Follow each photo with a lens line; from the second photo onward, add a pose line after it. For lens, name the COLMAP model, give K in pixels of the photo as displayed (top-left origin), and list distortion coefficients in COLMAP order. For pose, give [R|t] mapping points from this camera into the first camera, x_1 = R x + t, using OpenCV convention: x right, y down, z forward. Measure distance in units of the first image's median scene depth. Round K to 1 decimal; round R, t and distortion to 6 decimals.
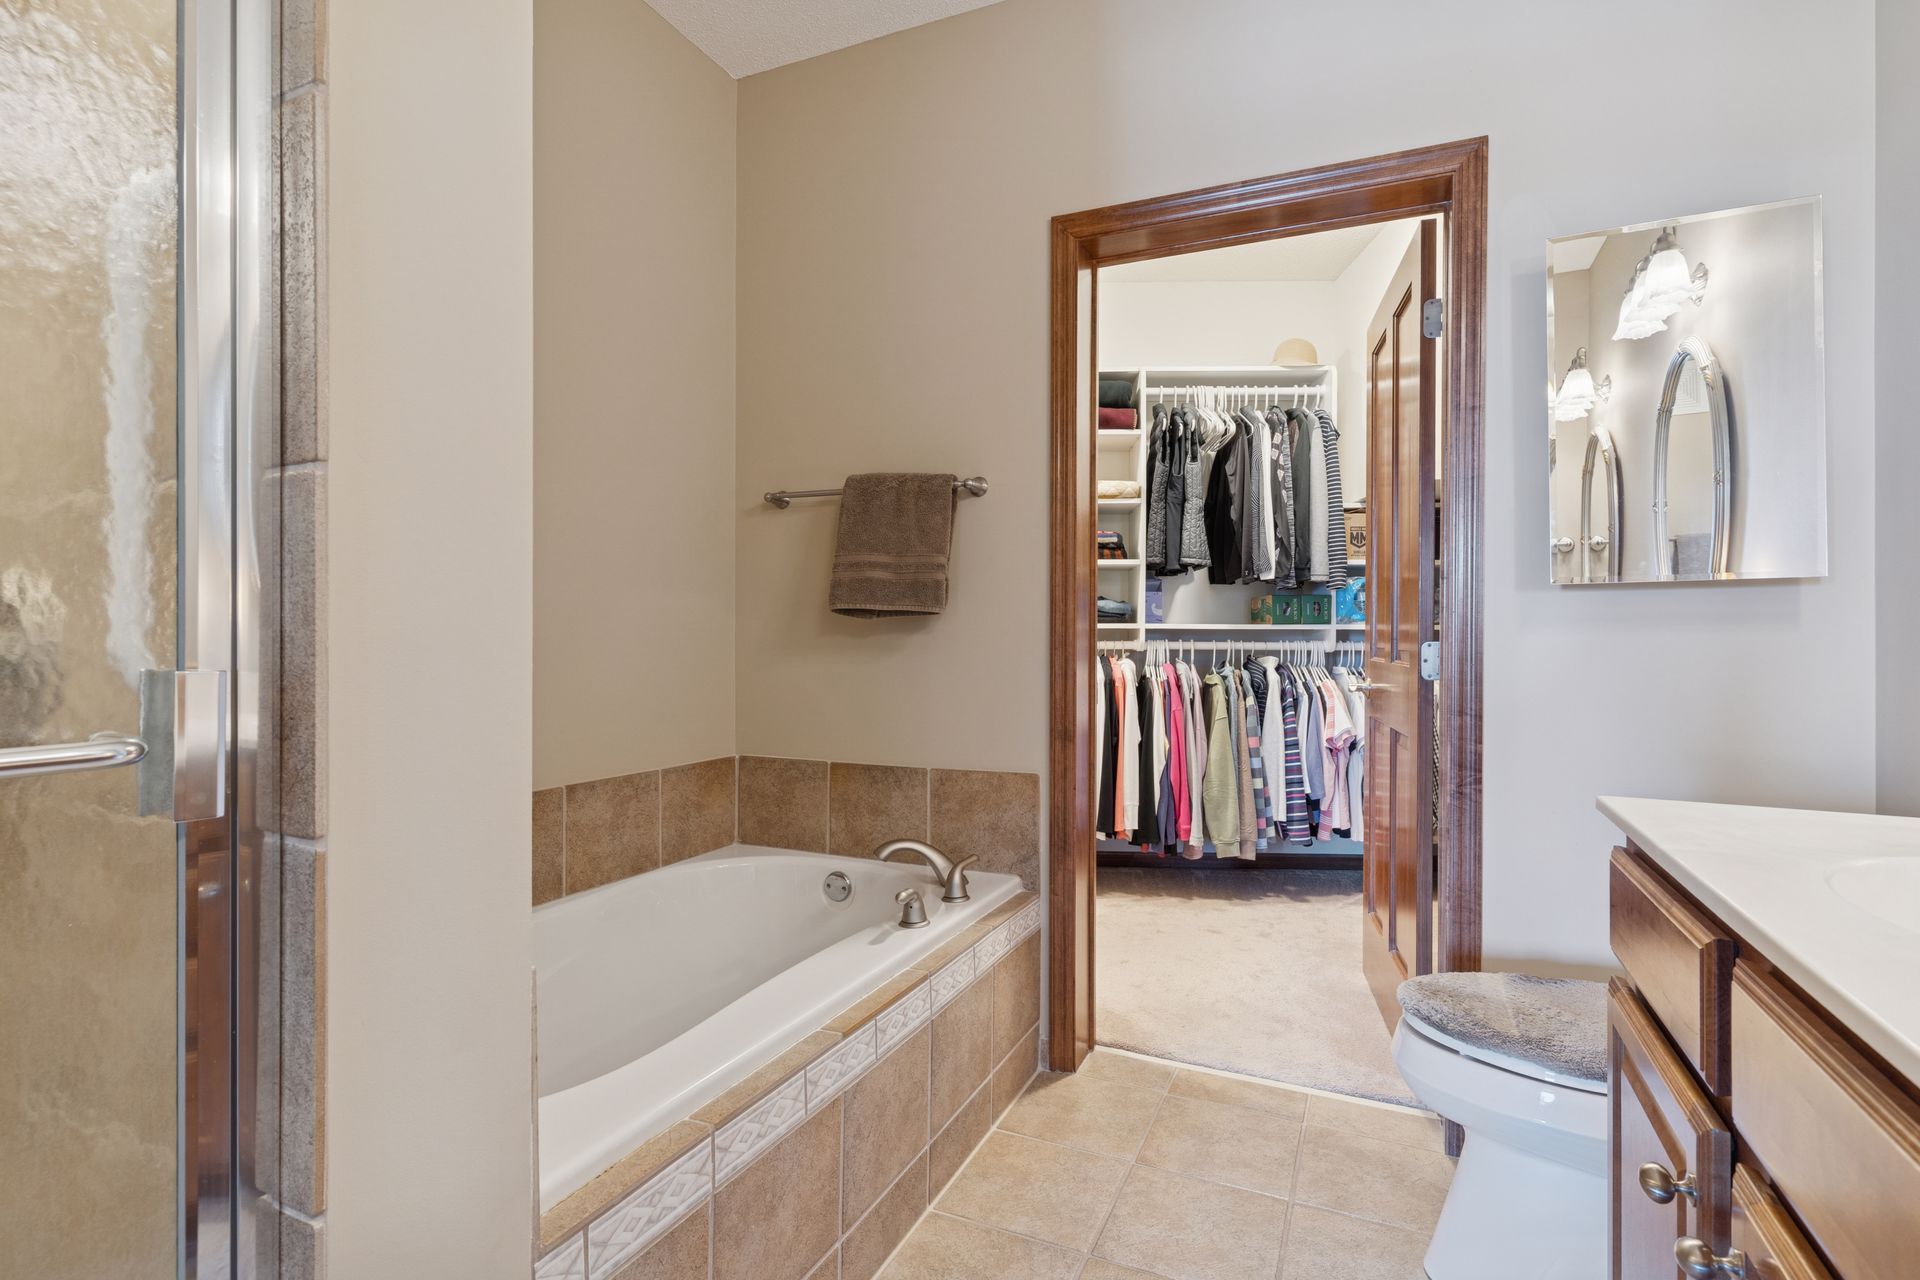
lens RADIAL K [[924.6, 0, 965.3], [0, 924.6, 627.7], [0, 0, 1]] dist [0.000945, 0.000540]
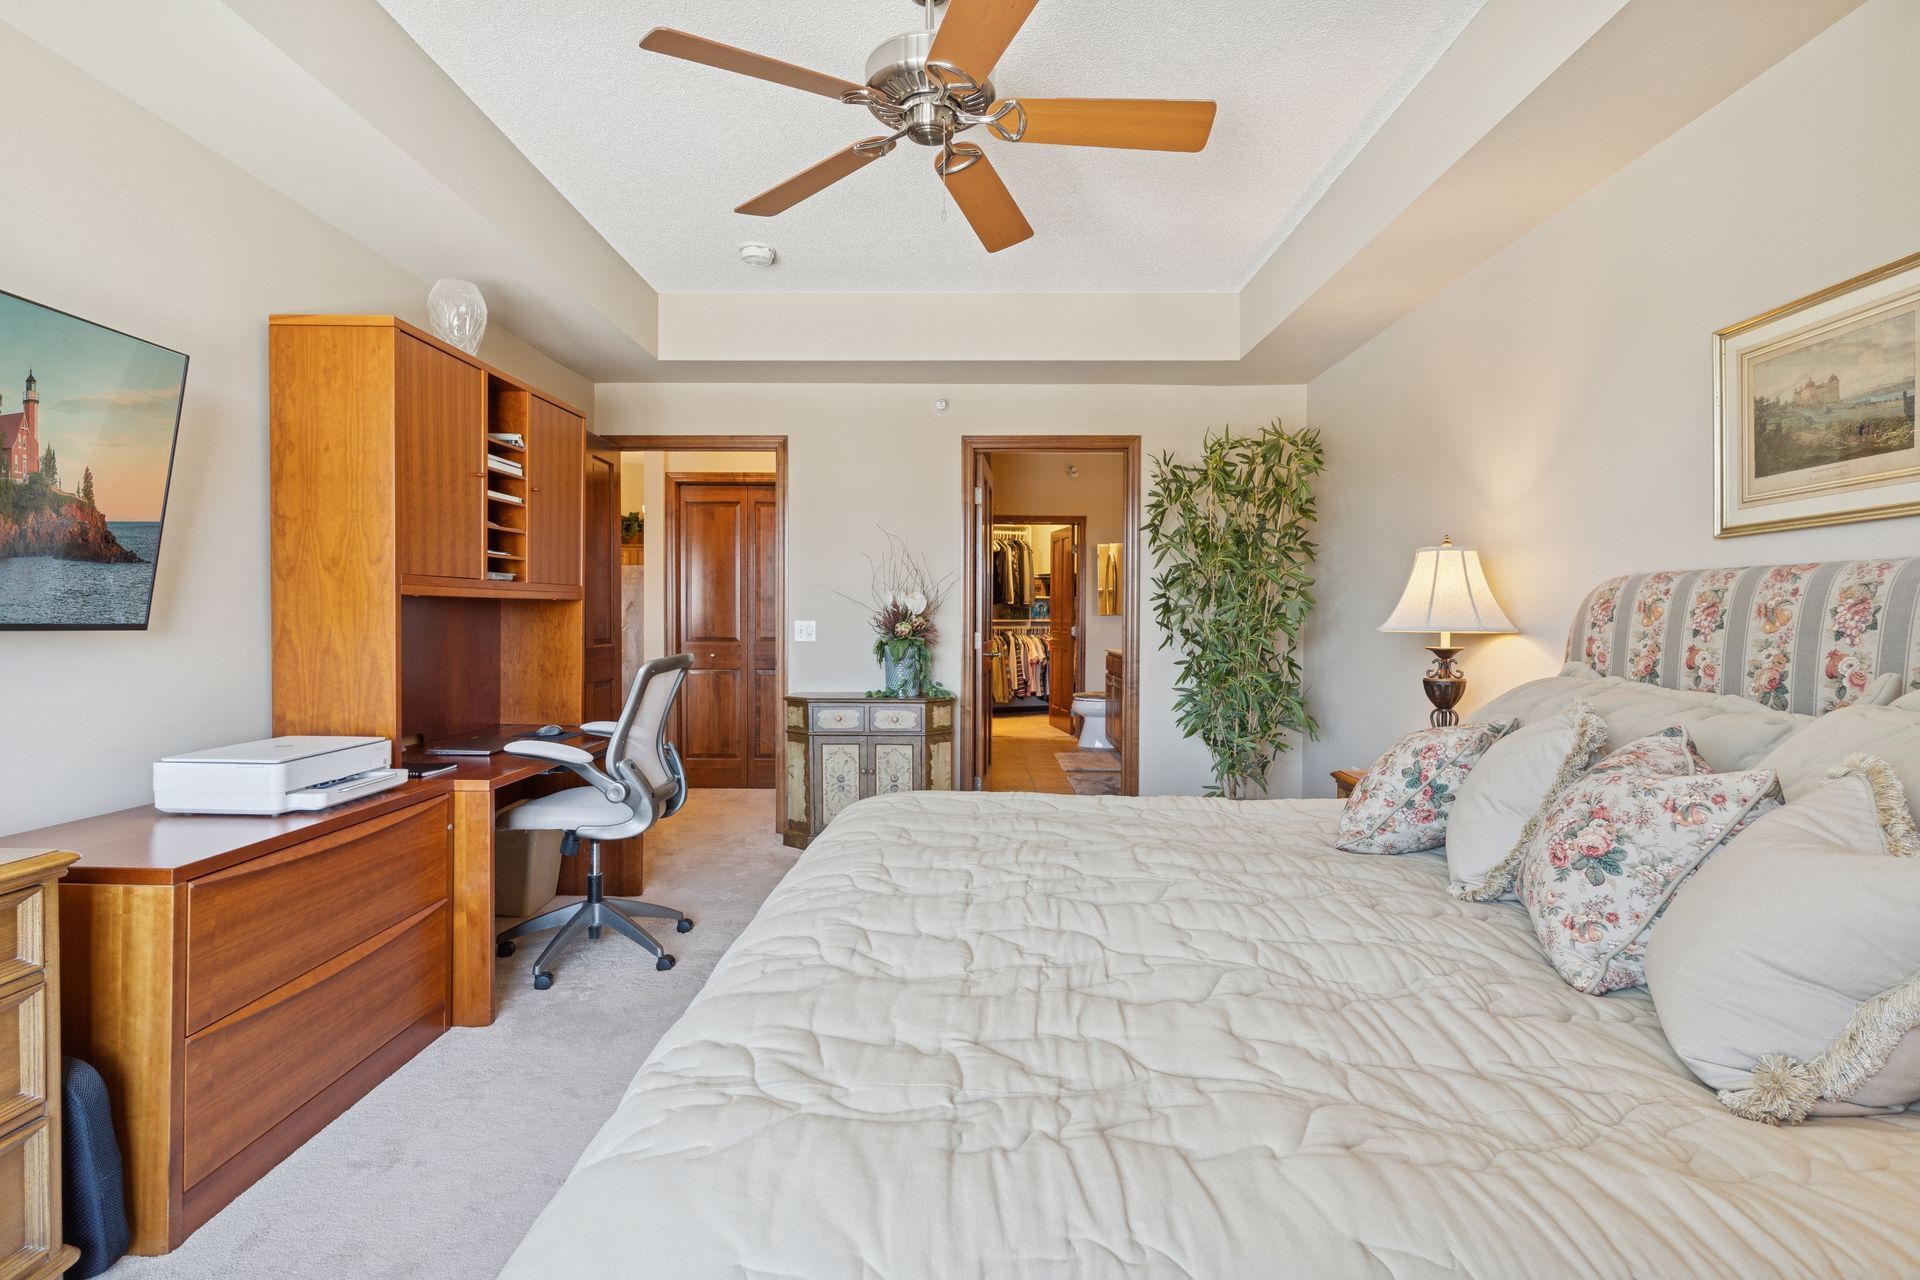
lens RADIAL K [[924.6, 0, 960.1], [0, 924.6, 627.4], [0, 0, 1]] dist [0.000945, 0.000540]
pose [[0.913530, -0.009643, 0.406657, -0.940209], [0.001191, 0.999778, 0.021033, -0.038859], [-0.406770, -0.018730, 0.913339, -1.476503]]
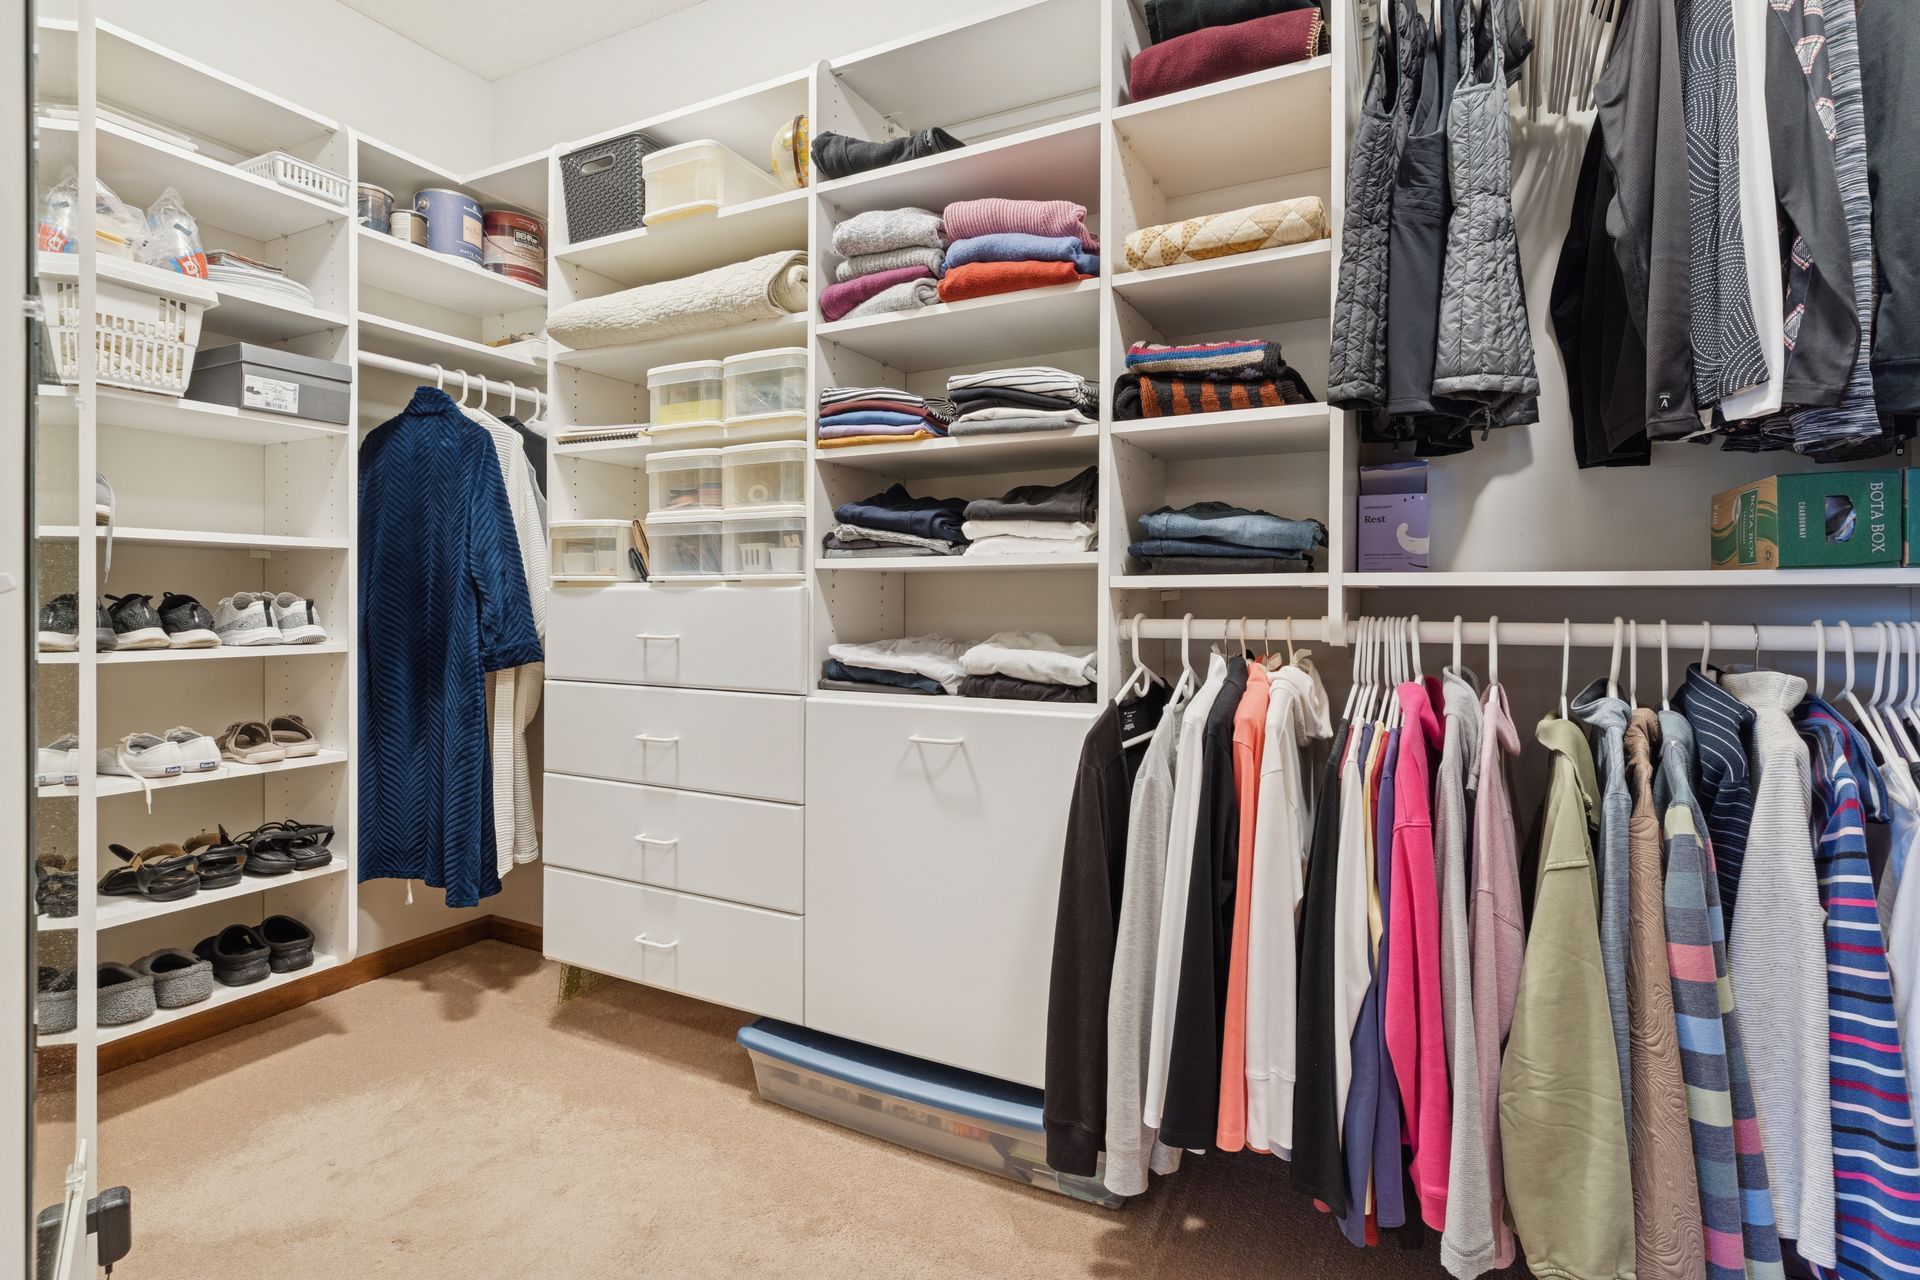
lens RADIAL K [[924.6, 0, 974.4], [0, 924.6, 598.3], [0, 0, 1]] dist [0.000945, 0.000540]
pose [[0.903962, -0.002863, -0.427604, 0.225134], [0.004942, 0.999981, 0.003751, 0.003751], [0.427585, -0.005504, 0.903958, 0.616436]]
